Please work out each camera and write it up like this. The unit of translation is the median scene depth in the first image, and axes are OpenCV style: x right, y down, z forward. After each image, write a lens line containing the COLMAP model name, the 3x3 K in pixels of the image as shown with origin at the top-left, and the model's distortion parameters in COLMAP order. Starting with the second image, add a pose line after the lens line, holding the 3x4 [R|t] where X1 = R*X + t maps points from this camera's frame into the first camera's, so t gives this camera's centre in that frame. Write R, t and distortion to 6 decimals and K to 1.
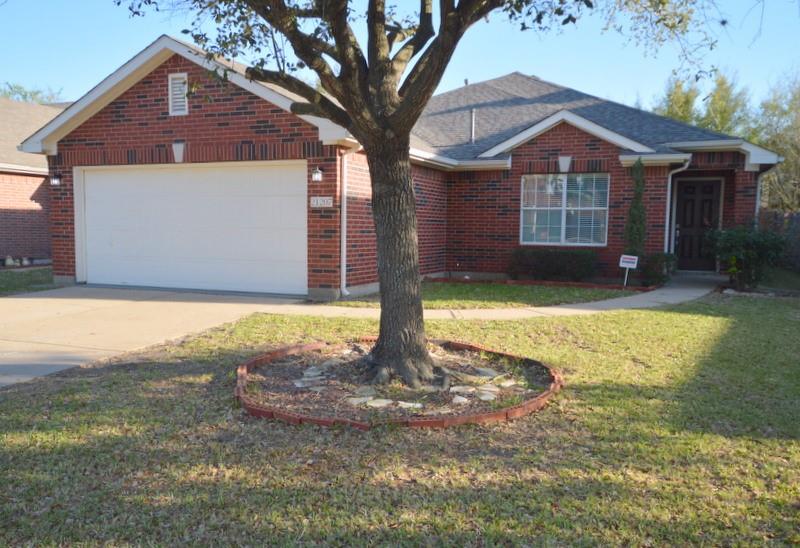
lens RADIAL K [[671.3, 0, 399.9], [0, 671.3, 307.6], [0, 0, 1]] dist [-0.001096, 0.004307]
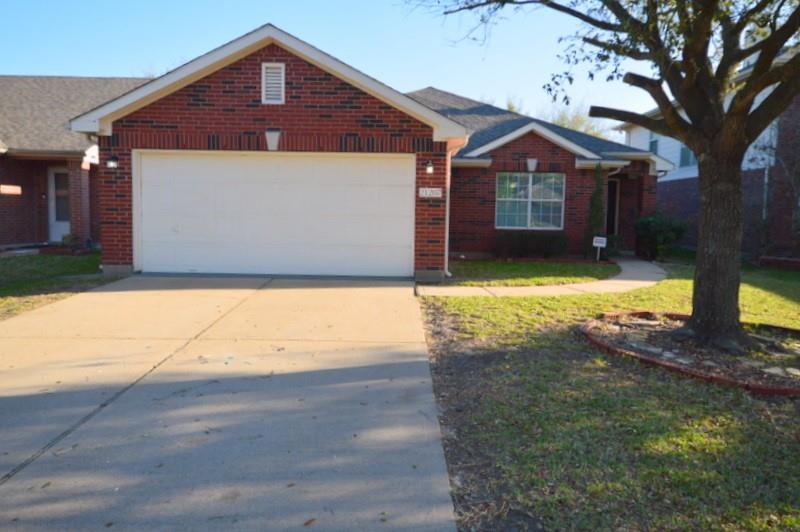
lens RADIAL K [[553.0, 0, 400.0], [0, 553.0, 266.0], [0, 0, 1]] dist [-0.005209, -0.001330]
pose [[0.931665, -0.028802, 0.362174, -0.454926], [0.036146, 0.999255, -0.013514, -0.023641], [-0.361515, 0.025682, 0.932013, 0.157354]]
